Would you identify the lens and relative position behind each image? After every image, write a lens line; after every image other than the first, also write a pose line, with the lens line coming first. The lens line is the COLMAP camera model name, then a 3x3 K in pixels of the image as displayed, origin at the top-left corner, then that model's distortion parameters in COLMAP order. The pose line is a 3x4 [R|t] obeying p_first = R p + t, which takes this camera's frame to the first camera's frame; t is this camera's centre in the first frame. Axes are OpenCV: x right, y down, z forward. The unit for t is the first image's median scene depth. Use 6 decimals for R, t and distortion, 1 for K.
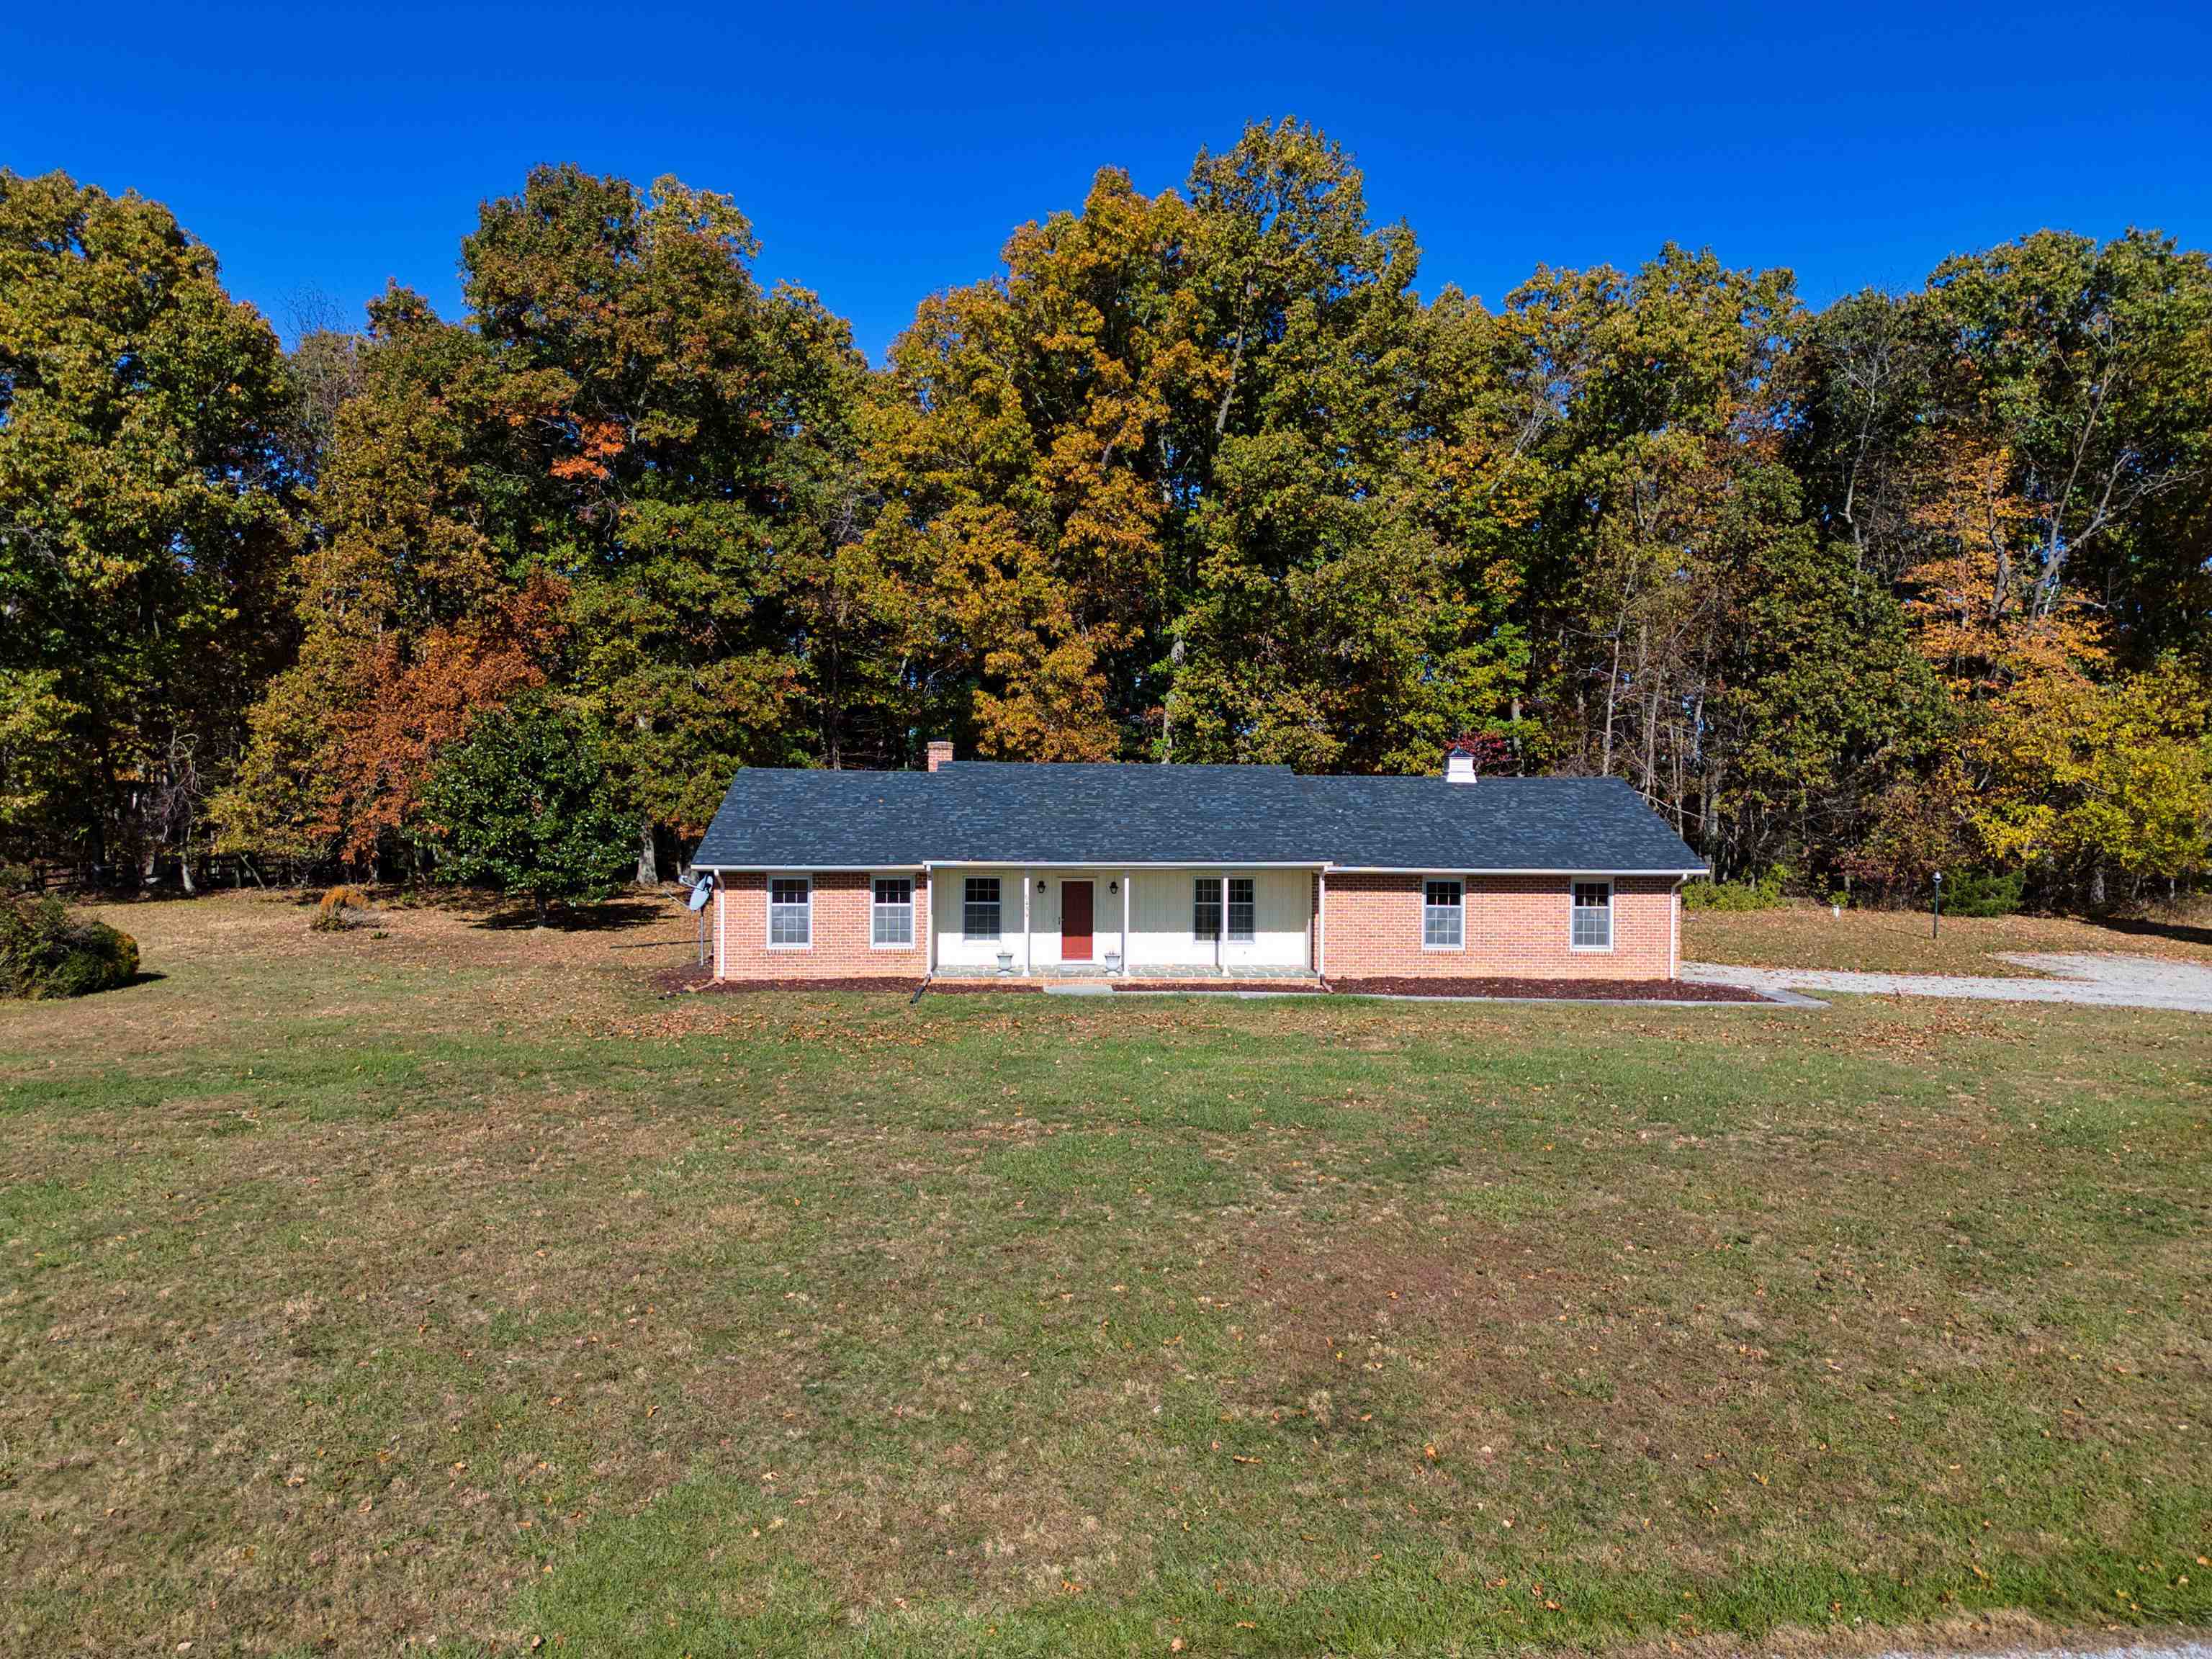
lens RADIAL K [[1551.7, 0, 1087.3], [0, 1551.7, 821.5], [0, 0, 1]] dist [0.076168, -0.078200]
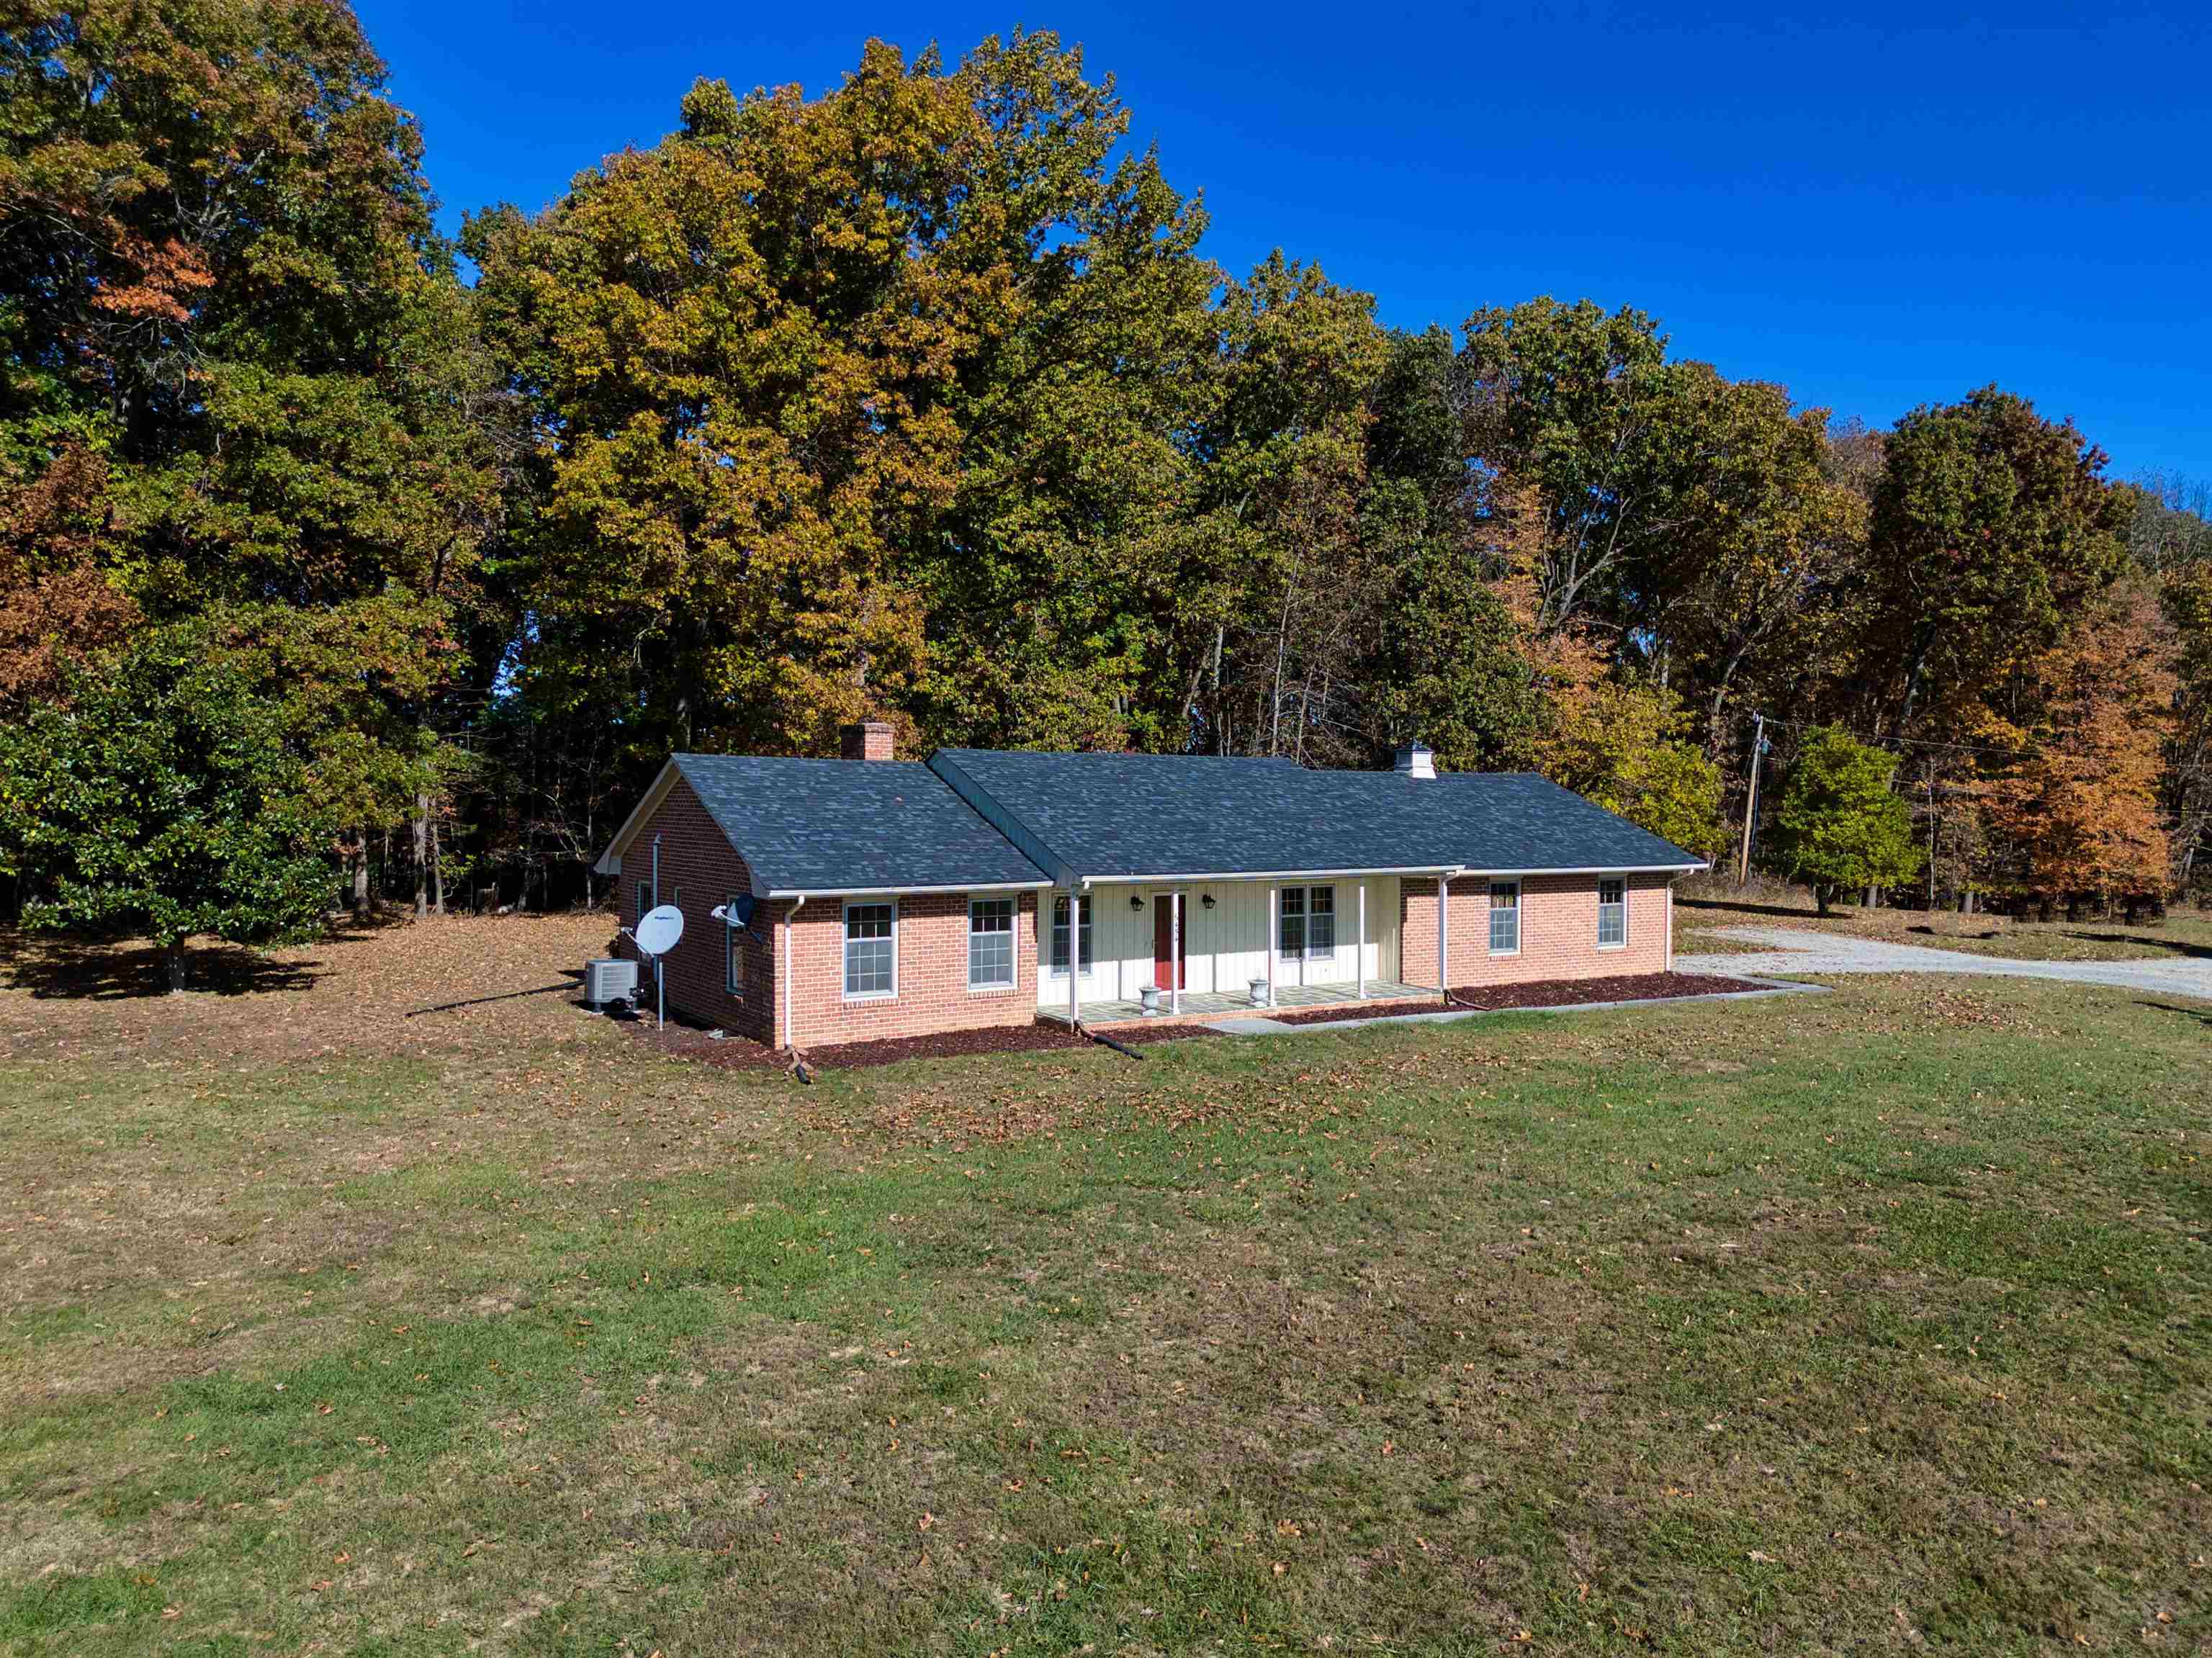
lens RADIAL K [[1596.3, 0, 1106.0], [0, 1596.3, 829.0], [0, 0, 1]] dist [0.081702, -0.093990]
pose [[0.862152, -0.012398, 0.506497, -0.467064], [0.008229, 0.999911, 0.010468, -0.006178], [-0.506582, -0.004857, 0.862178, 0.279350]]
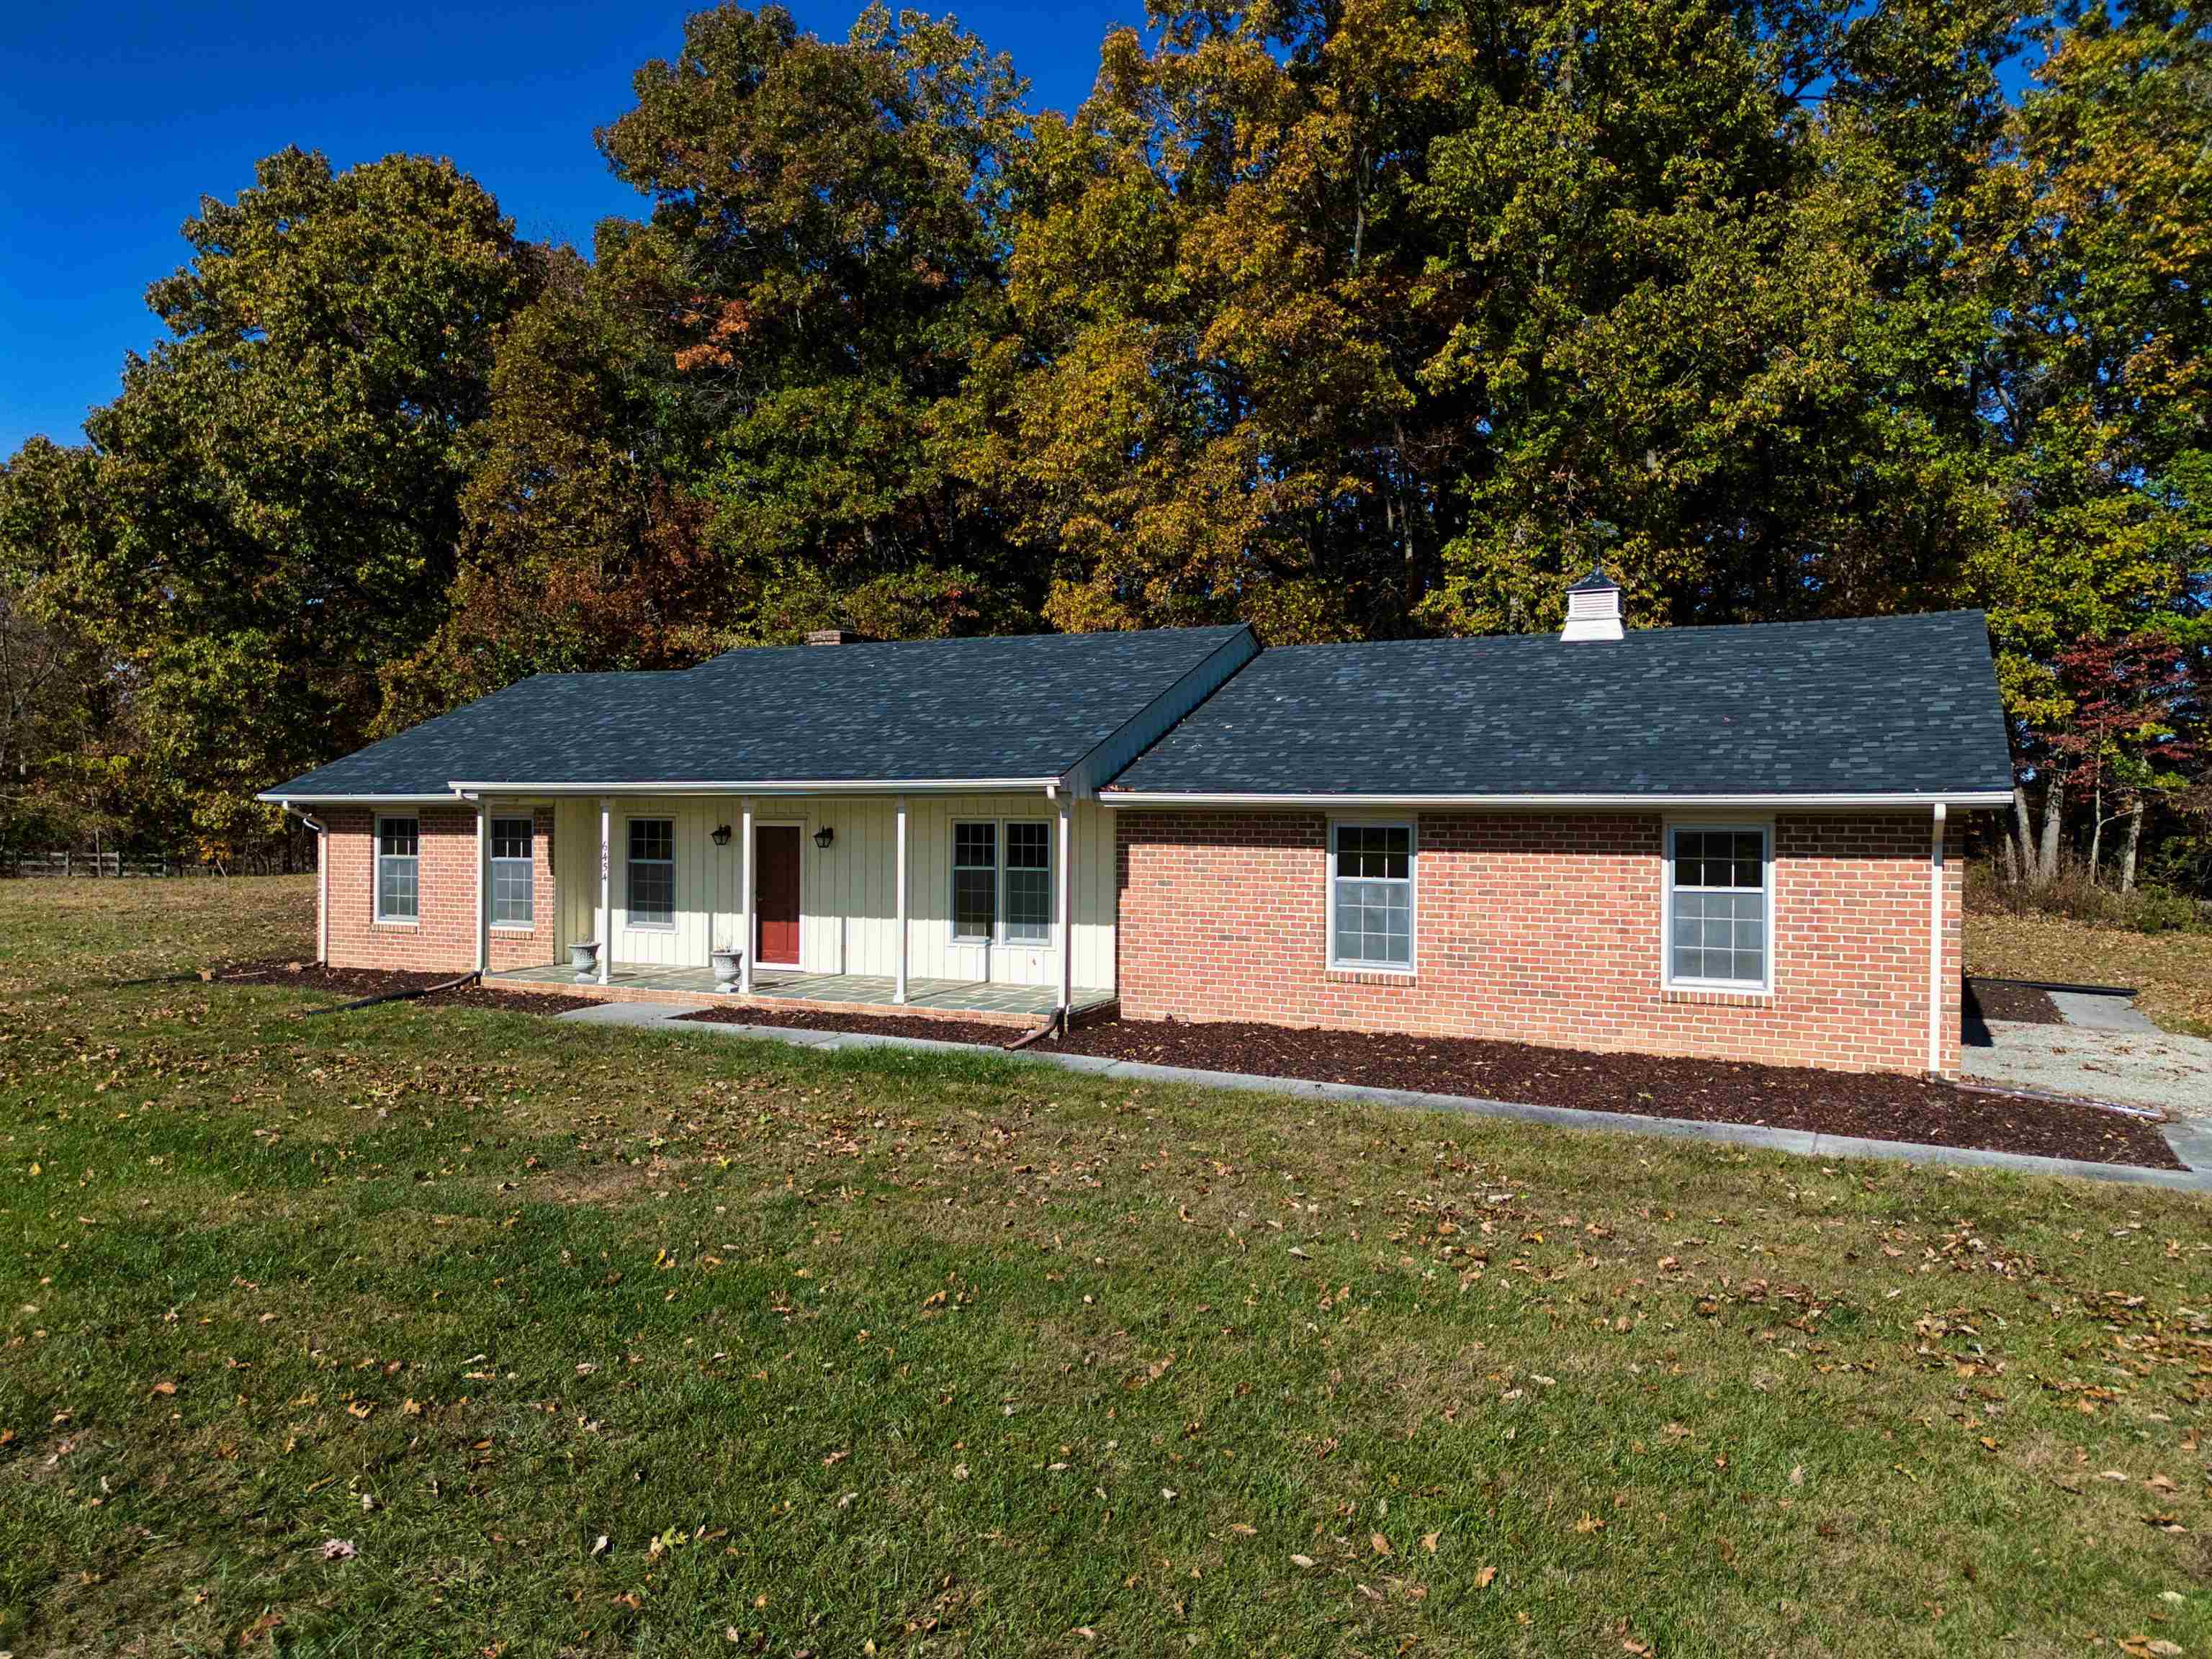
lens RADIAL K [[1551.7, 0, 1087.3], [0, 1551.7, 821.5], [0, 0, 1]] dist [0.076168, -0.078200]
pose [[0.875228, 0.000650, -0.483710, 0.375215], [-0.006668, 0.999920, -0.010723, 0.042280], [0.483664, 0.012611, 0.875163, 0.545292]]
